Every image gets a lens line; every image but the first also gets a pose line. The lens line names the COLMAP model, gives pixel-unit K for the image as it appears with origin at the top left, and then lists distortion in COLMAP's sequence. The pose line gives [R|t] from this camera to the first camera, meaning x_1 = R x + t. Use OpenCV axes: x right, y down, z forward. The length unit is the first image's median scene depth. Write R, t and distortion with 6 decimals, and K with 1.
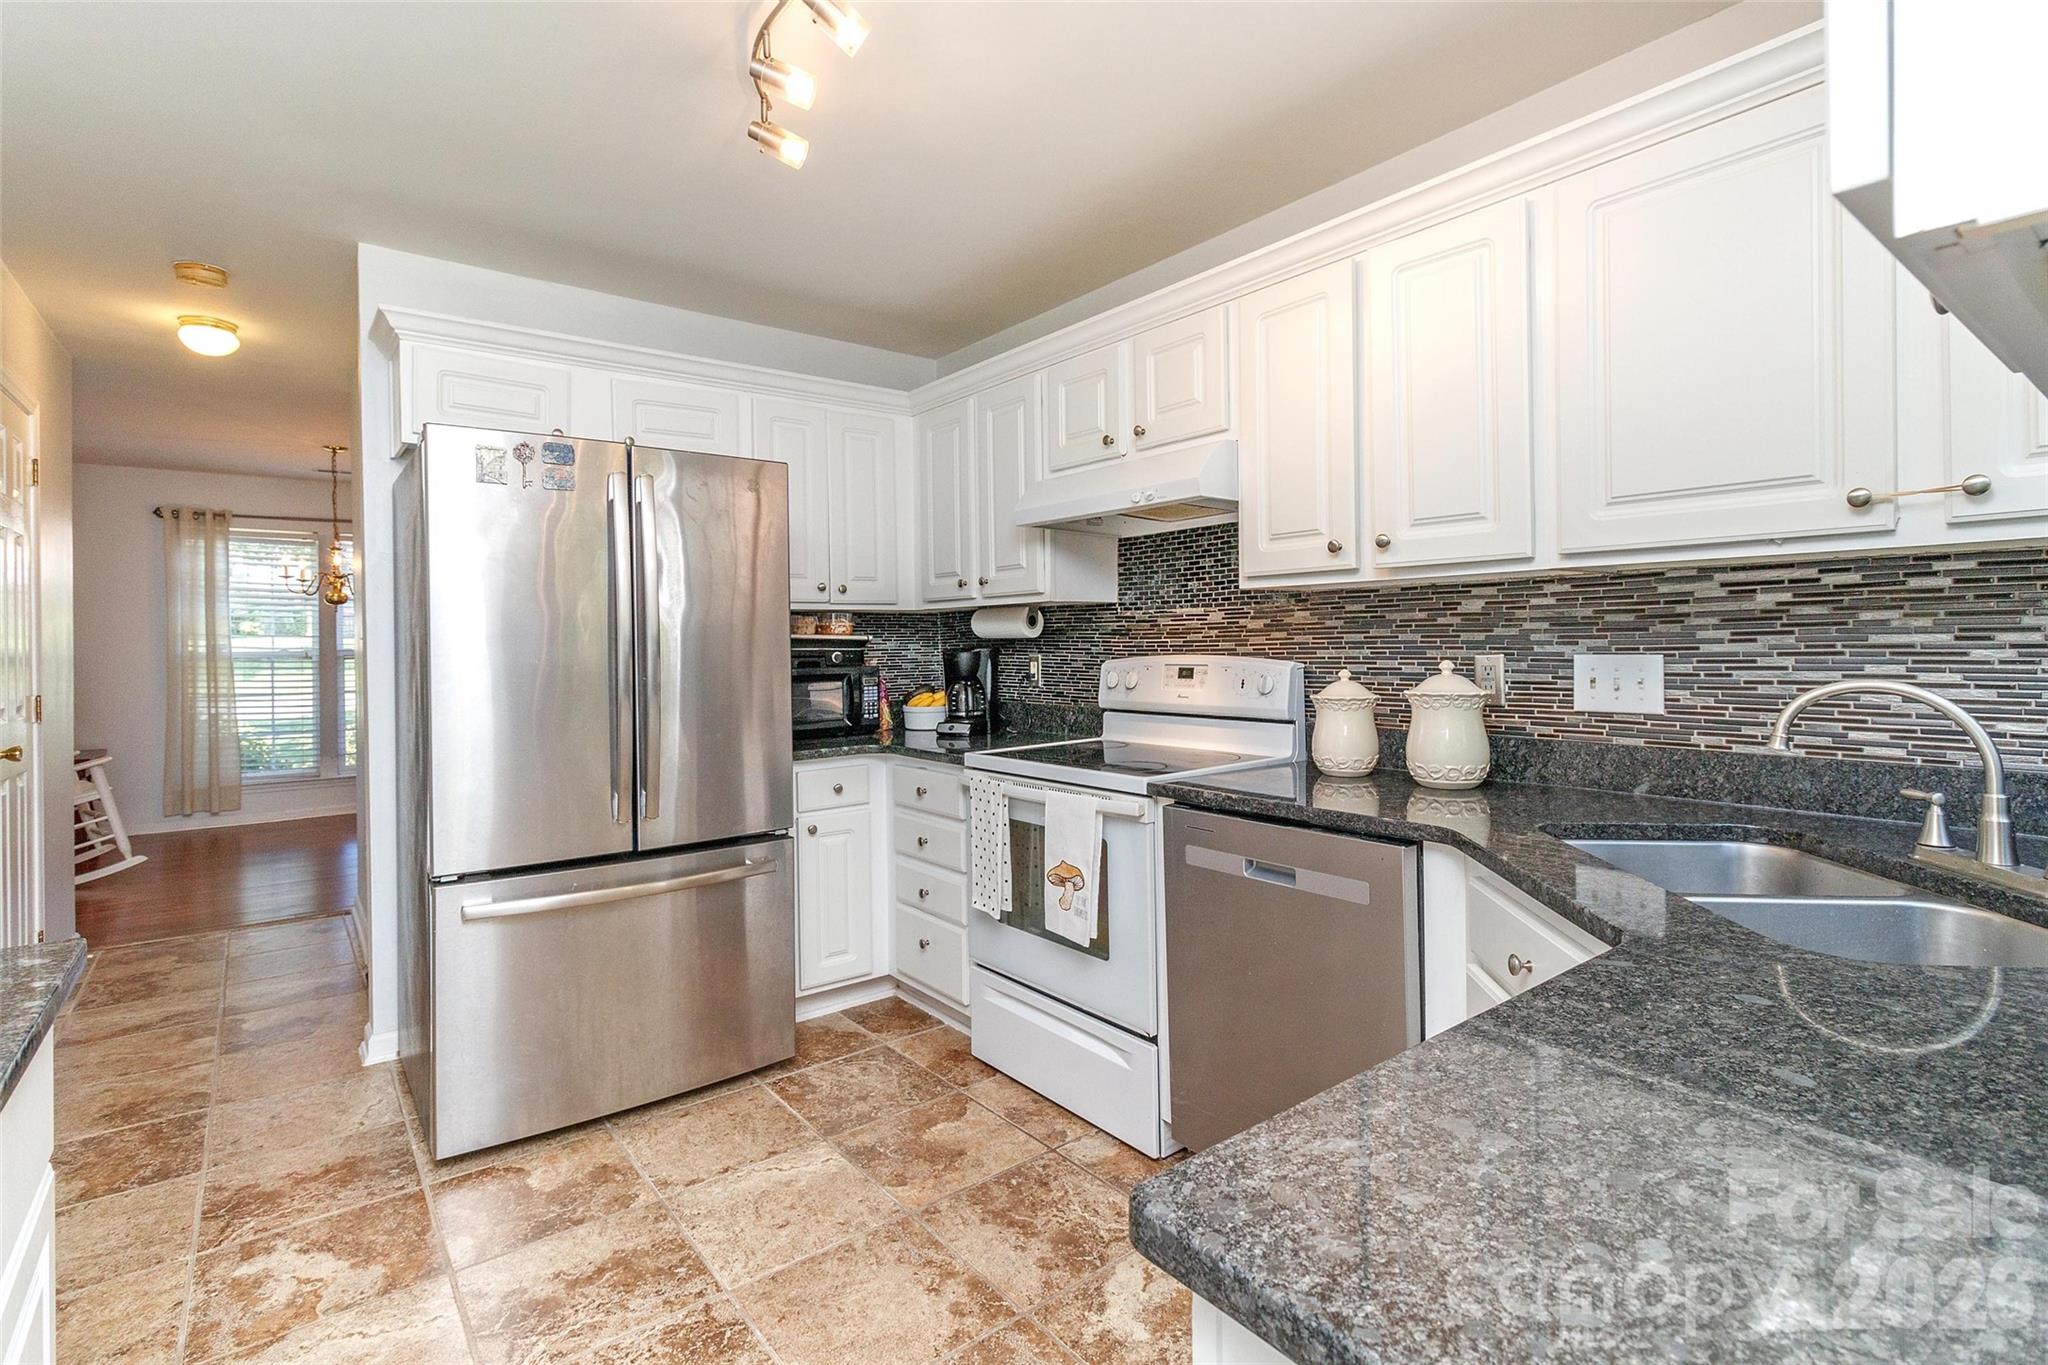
lens RADIAL K [[964.3, 0, 1033.9], [0, 964.3, 642.5], [0, 0, 1]] dist [0.006324, -0.001474]
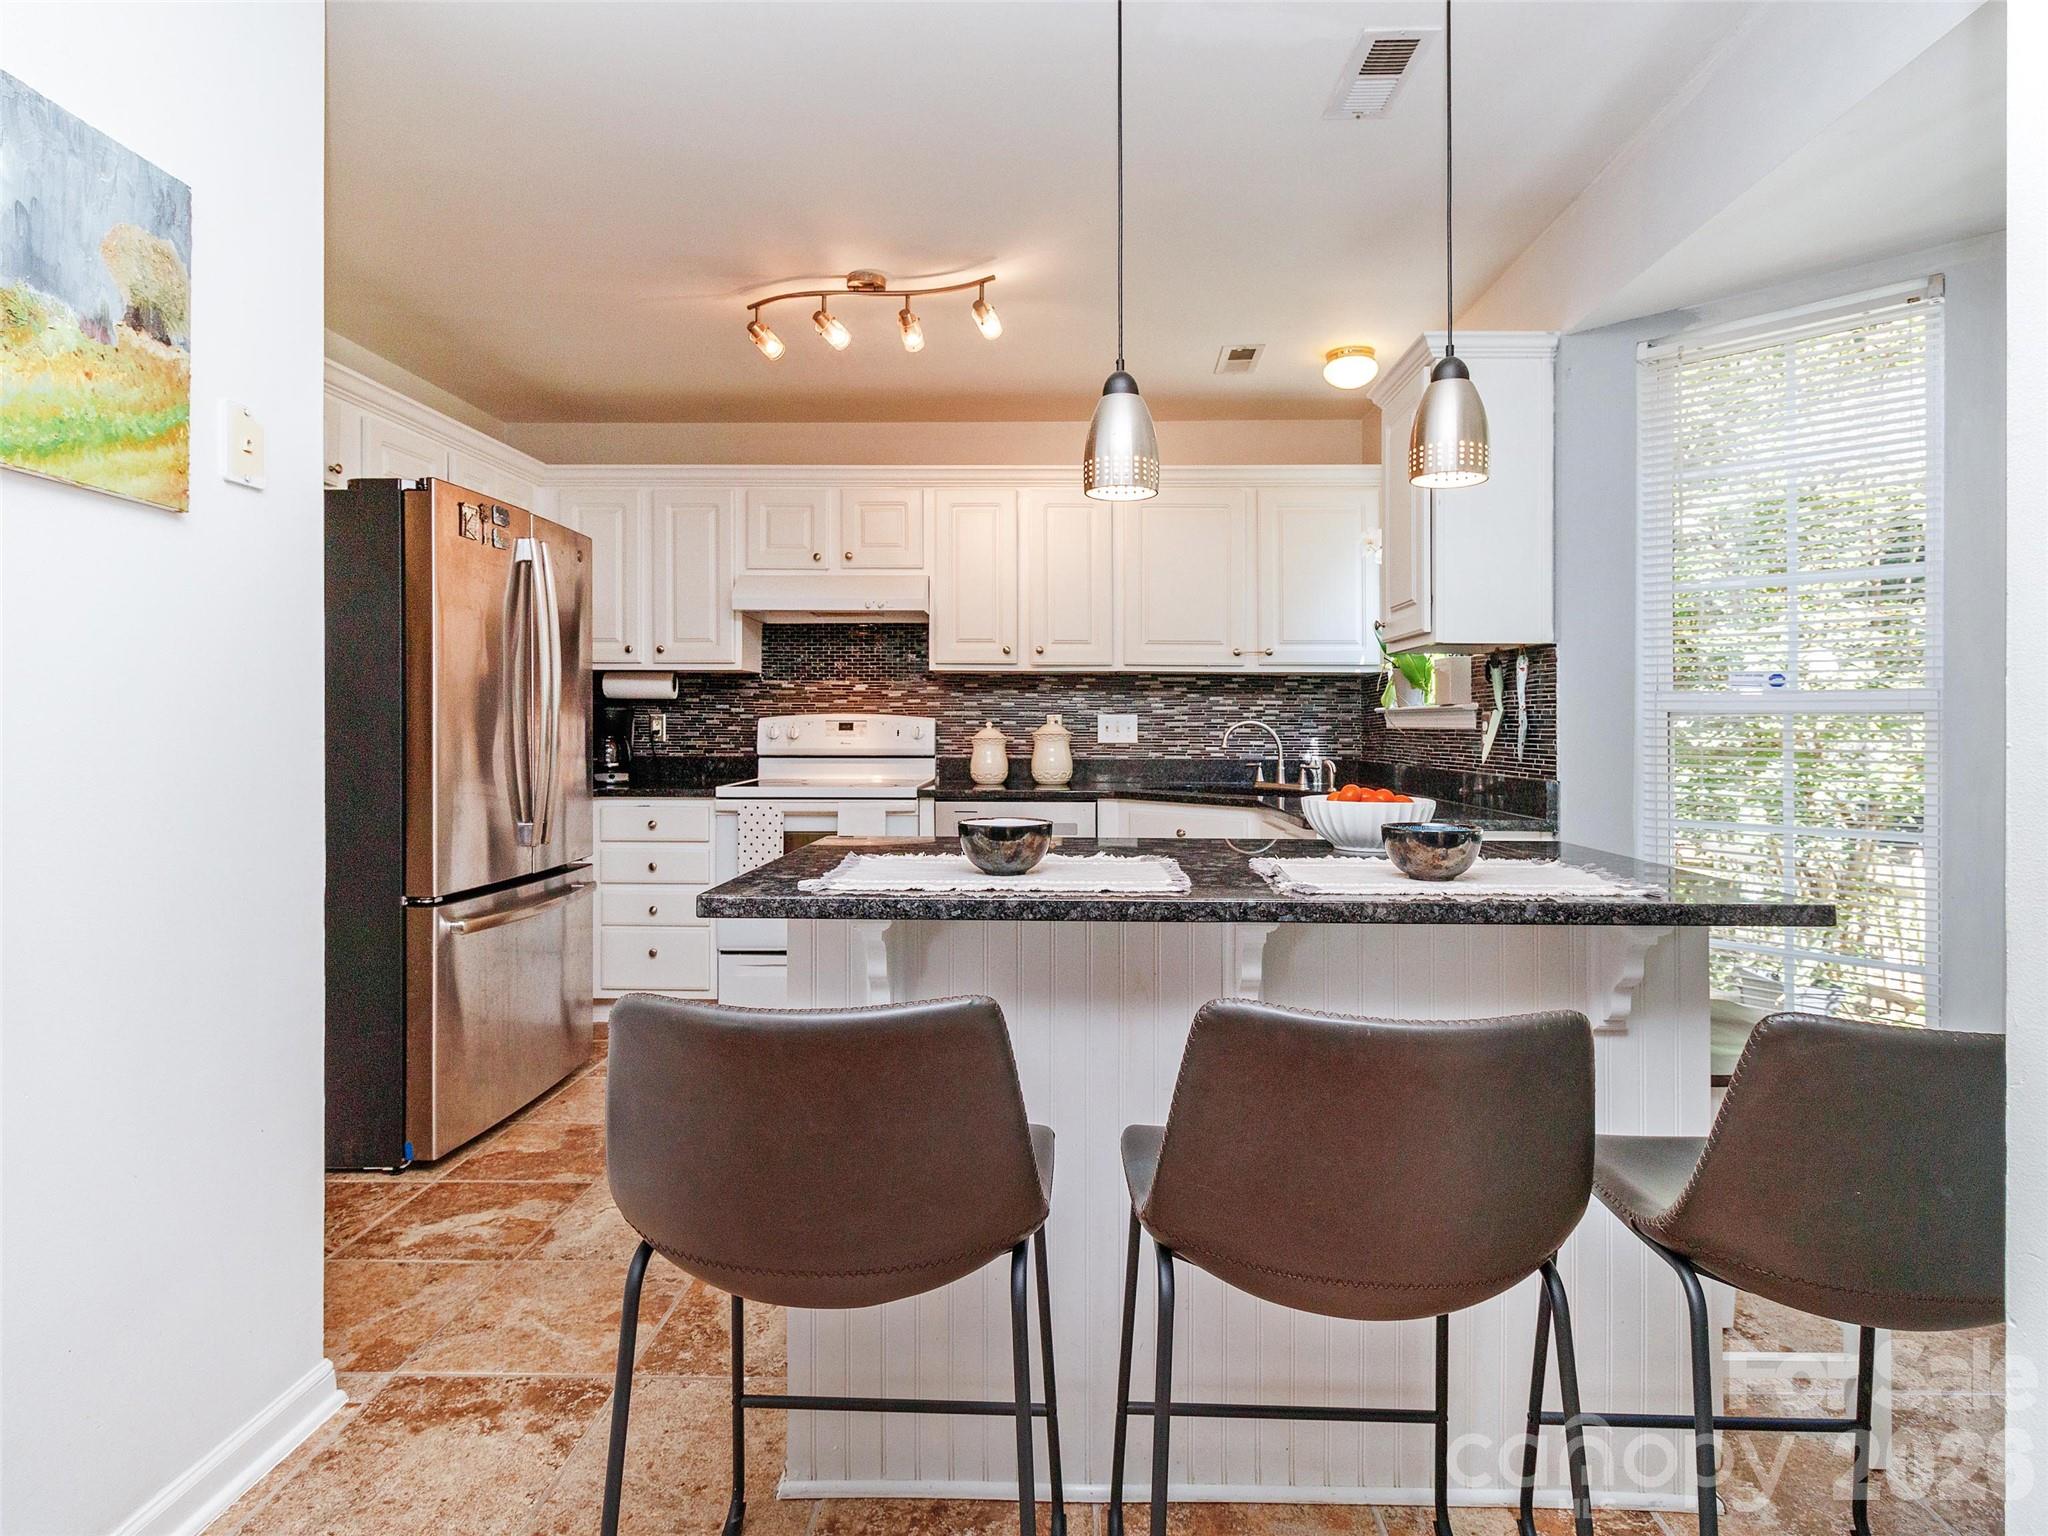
lens RADIAL K [[1076.7, 0, 1055.4], [0, 1076.7, 714.0], [0, 0, 1]] dist [0.010313, 0.001503]
pose [[0.633571, 0.022809, 0.773348, -1.042058], [-0.011768, 0.999734, -0.019845, 0.049422], [-0.773595, 0.003473, 0.633671, -0.280903]]
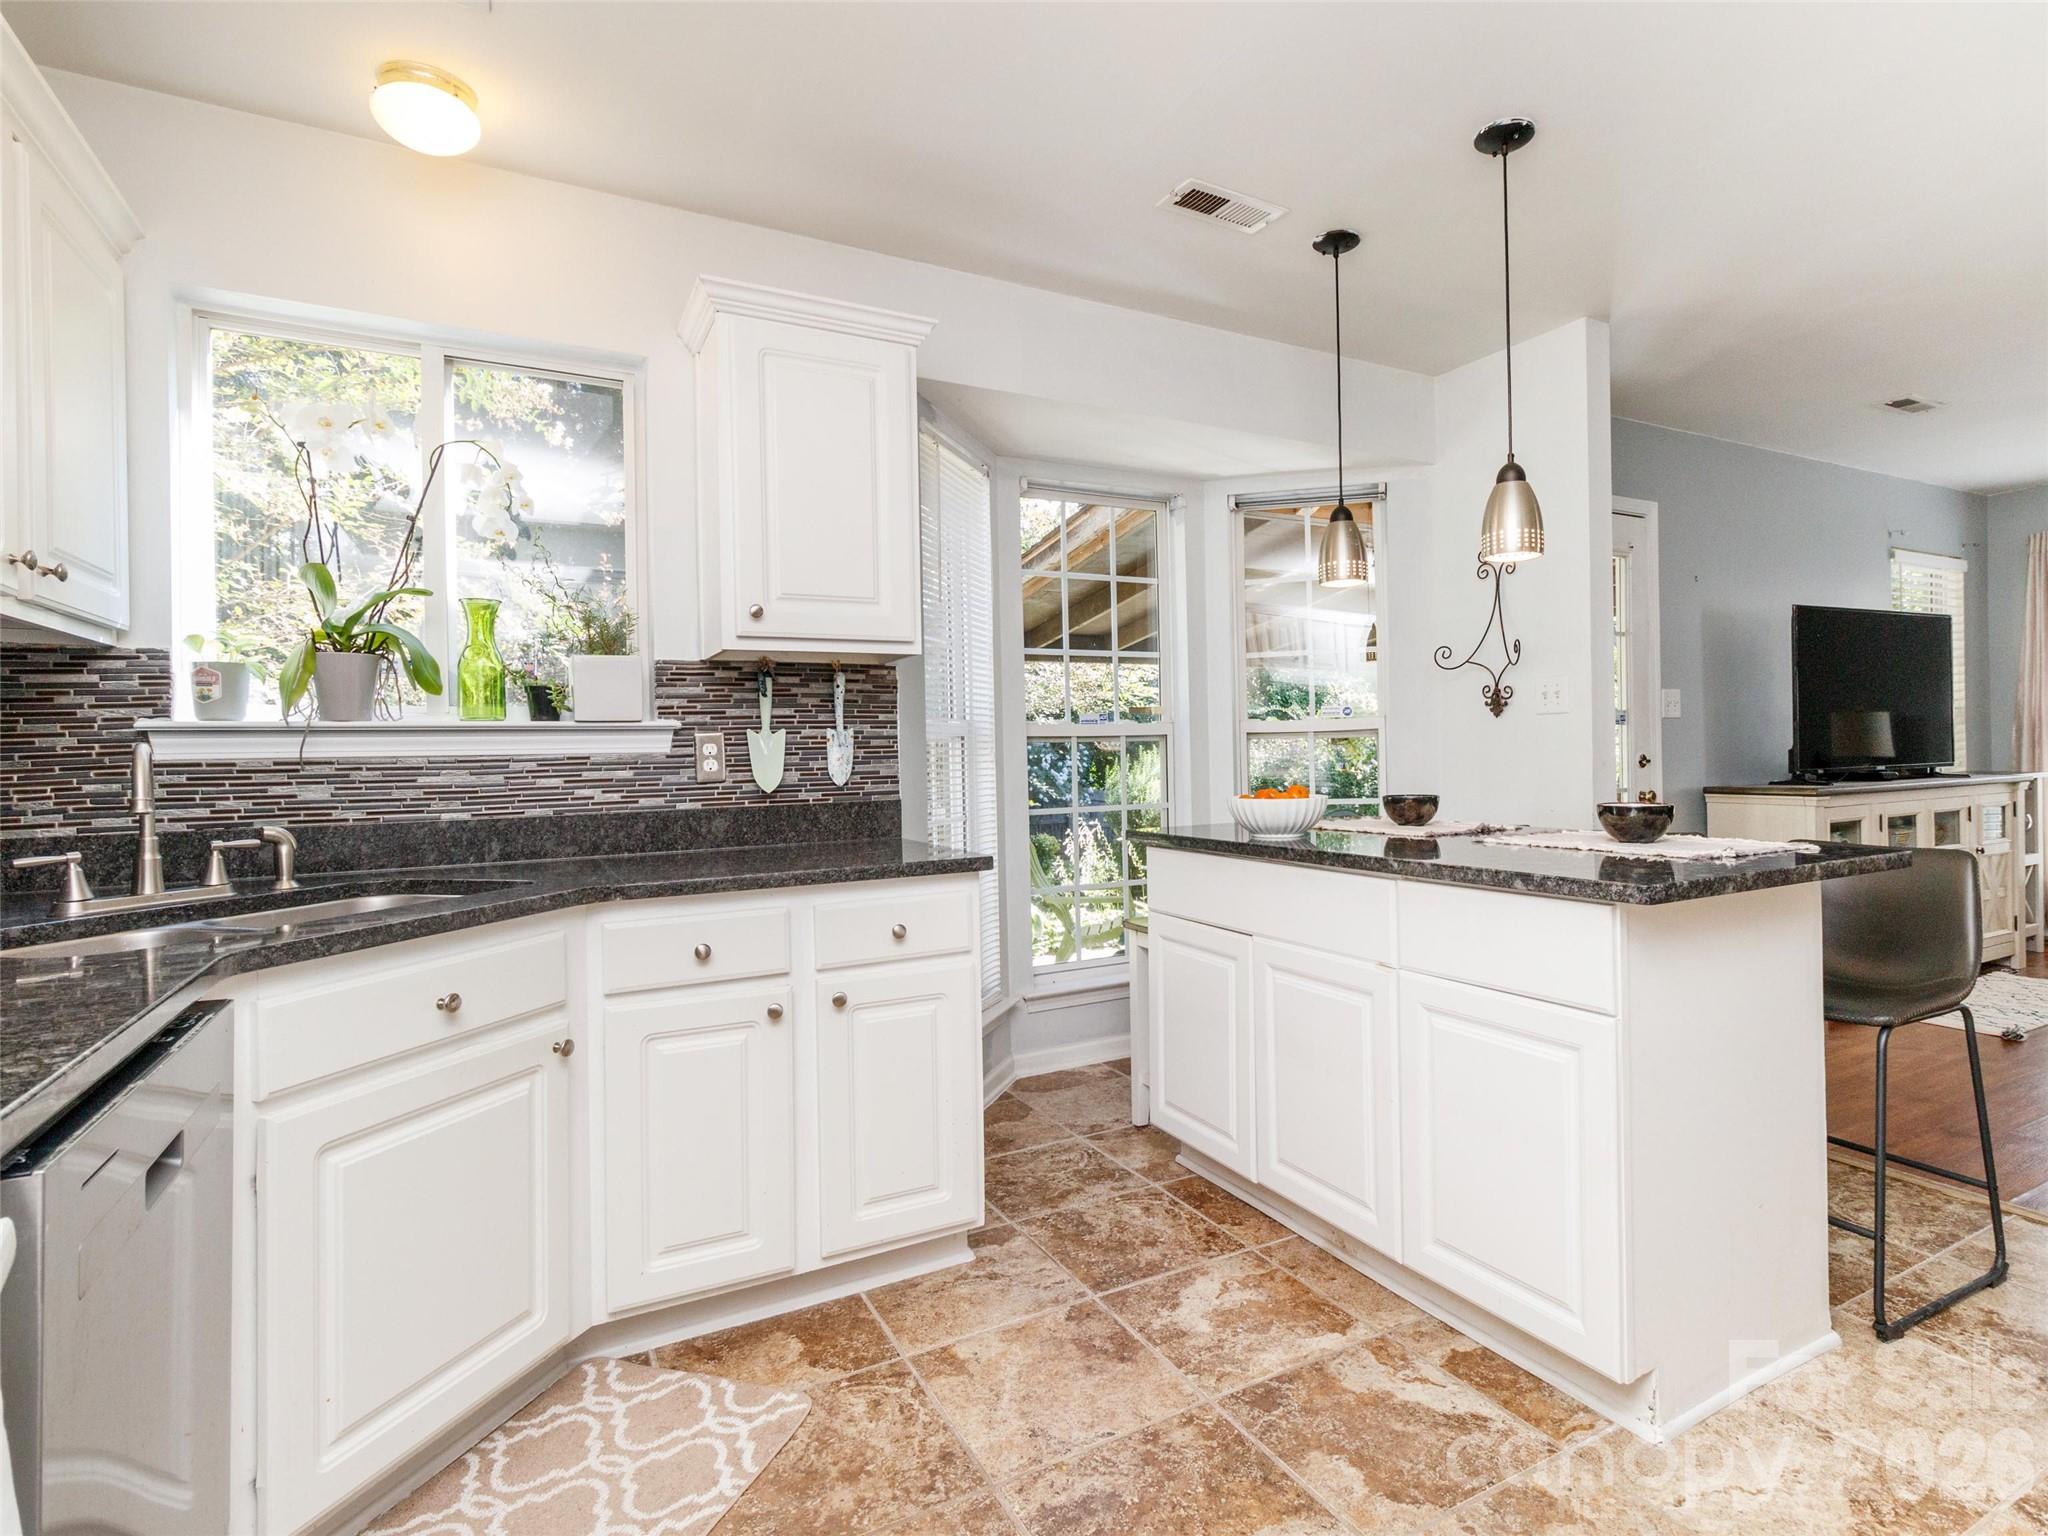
lens RADIAL K [[1076.7, 0, 1108.8], [0, 1076.7, 743.3], [0, 0, 1]] dist [0.010313, 0.001503]
pose [[-0.988281, 0.031255, 0.149408, -0.224999], [0.030680, 0.999510, -0.006157, 0.044938], [-0.149527, -0.001501, -0.988756, 1.174941]]
